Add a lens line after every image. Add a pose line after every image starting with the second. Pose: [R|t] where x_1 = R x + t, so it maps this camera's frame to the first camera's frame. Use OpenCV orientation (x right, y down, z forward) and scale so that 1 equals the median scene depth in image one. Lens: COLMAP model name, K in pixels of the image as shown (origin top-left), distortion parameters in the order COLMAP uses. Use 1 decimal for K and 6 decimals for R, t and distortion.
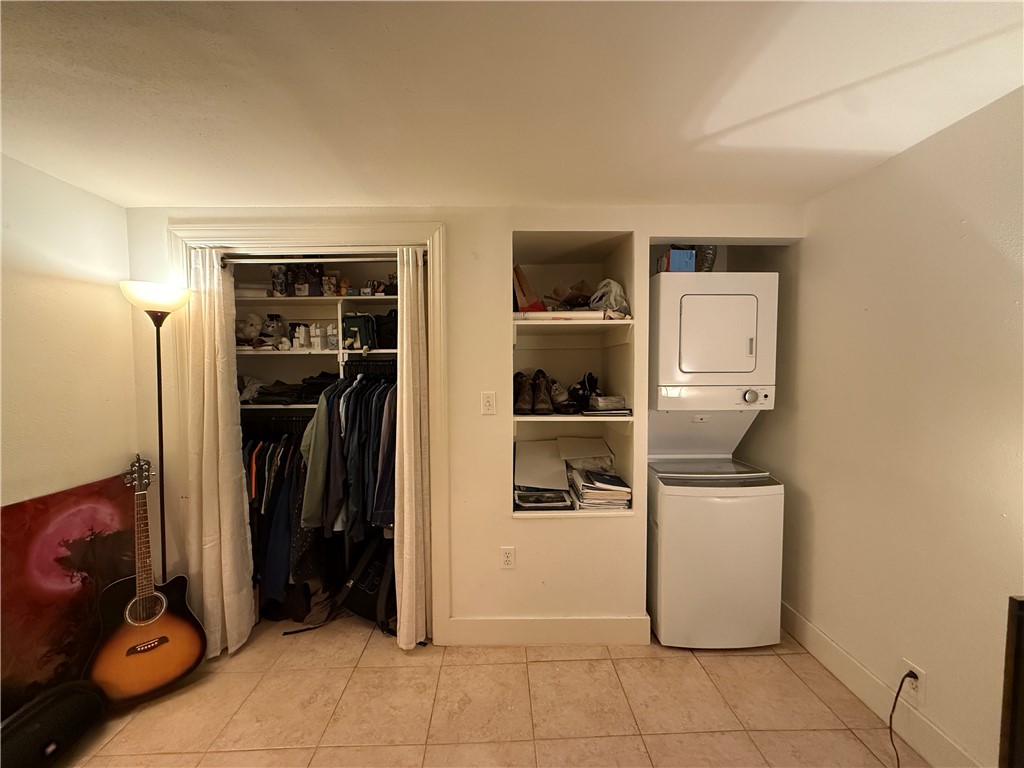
lens RADIAL K [[408.9, 0, 506.0], [0, 408.9, 386.0], [0, 0, 1]] dist [0.002602, -0.000183]
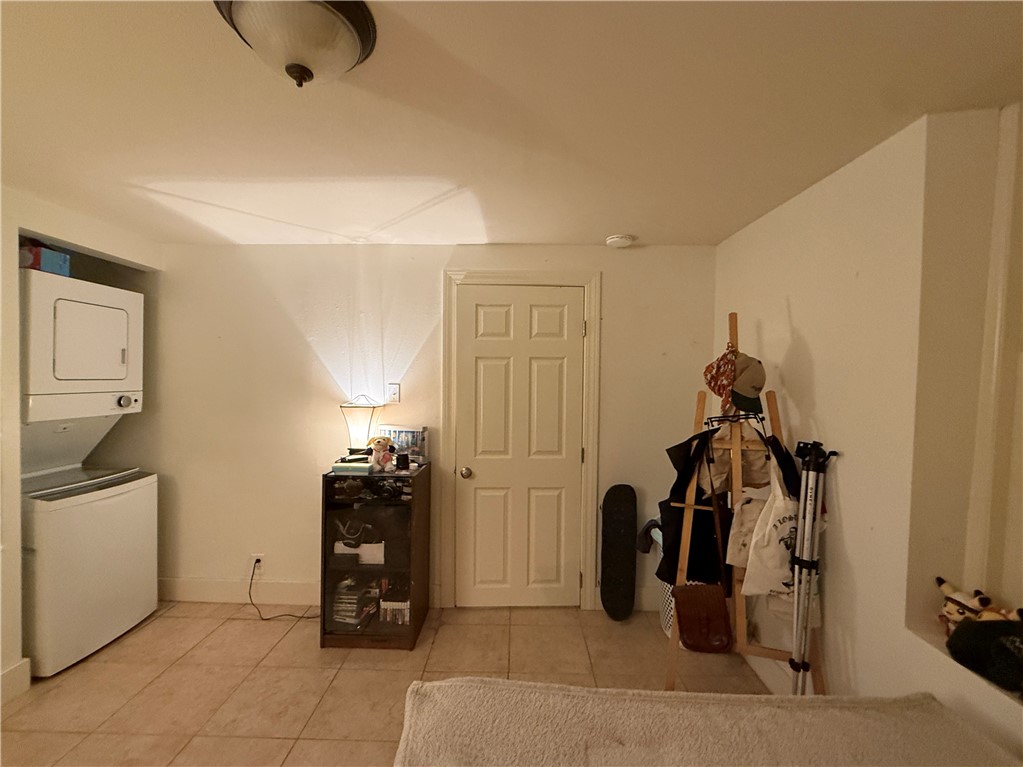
lens RADIAL K [[435.5, 0, 510.6], [0, 435.5, 384.4], [0, 0, 1]] dist [-0.004425, -0.000928]
pose [[0.042833, -0.011781, 0.999013, -0.555909], [0.028689, 0.999533, 0.010557, -0.003213], [-0.998670, 0.028209, 0.043151, -0.096445]]
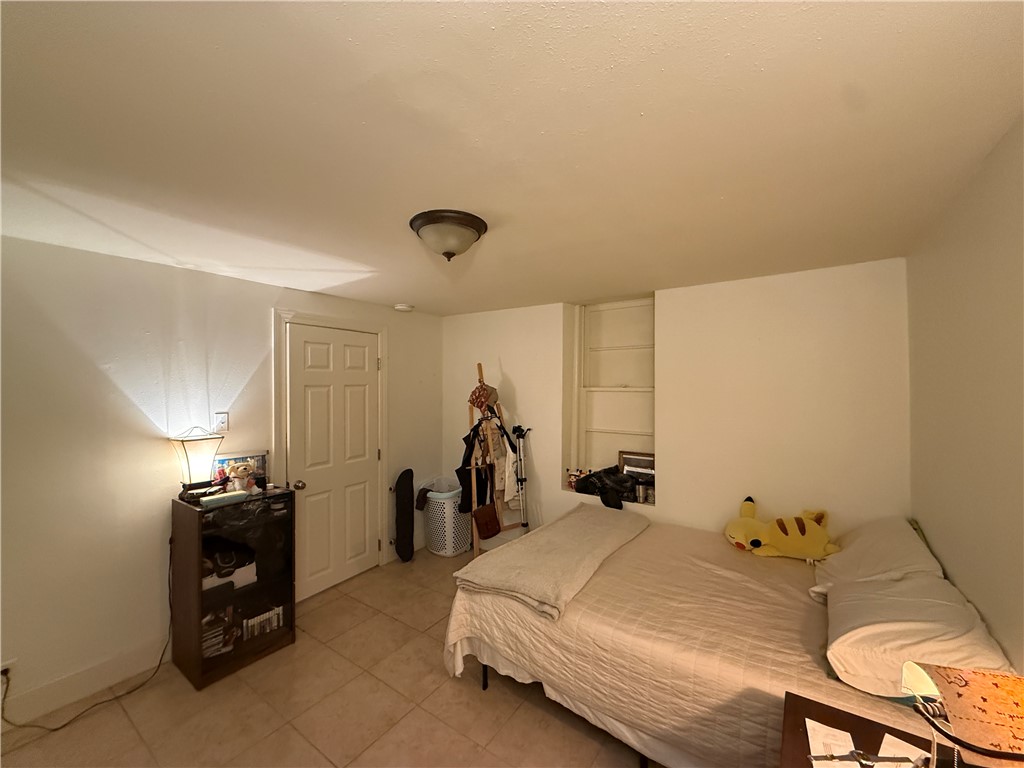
lens RADIAL K [[408.9, 0, 512.5], [0, 408.9, 385.2], [0, 0, 1]] dist [0.002602, -0.000183]
pose [[-0.806661, 0.009581, 0.590937, -0.703709], [0.033269, 0.999019, 0.029217, -0.090047], [-0.590078, 0.043229, -0.806188, 0.764239]]
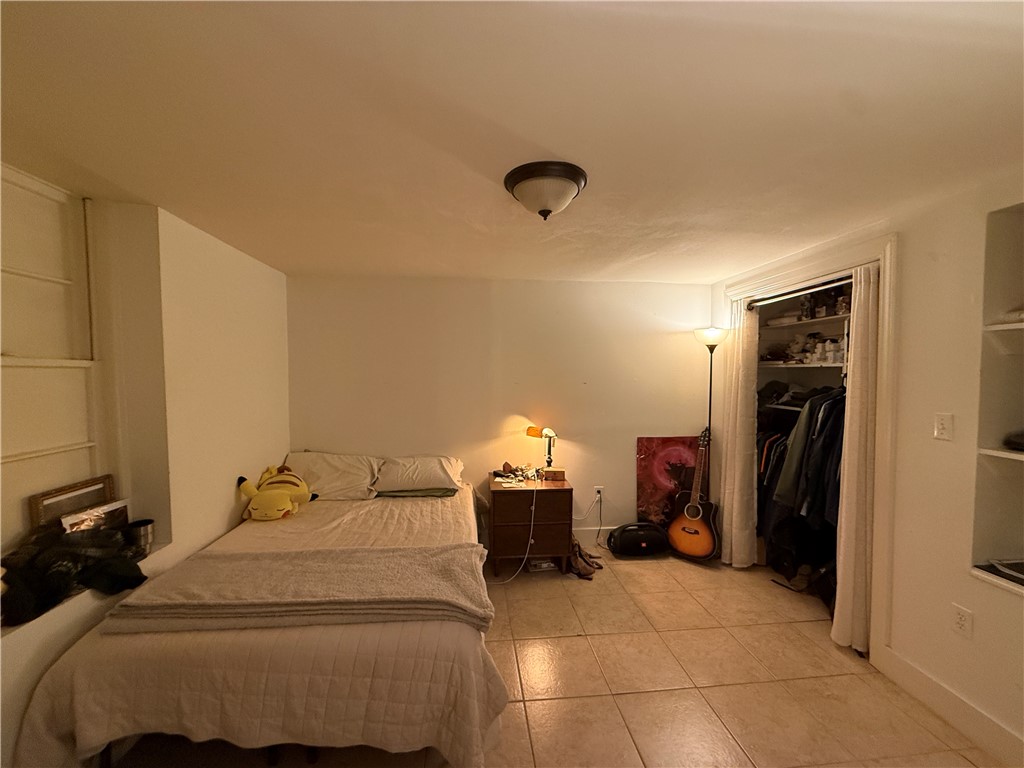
lens RADIAL K [[408.9, 0, 511.8], [0, 408.9, 388.1], [0, 0, 1]] dist [0.002602, -0.000183]
pose [[0.083479, 0.046383, -0.995430, 0.686042], [-0.042655, 0.998167, 0.042934, -0.033779], [0.995596, 0.038876, 0.085304, 0.028284]]
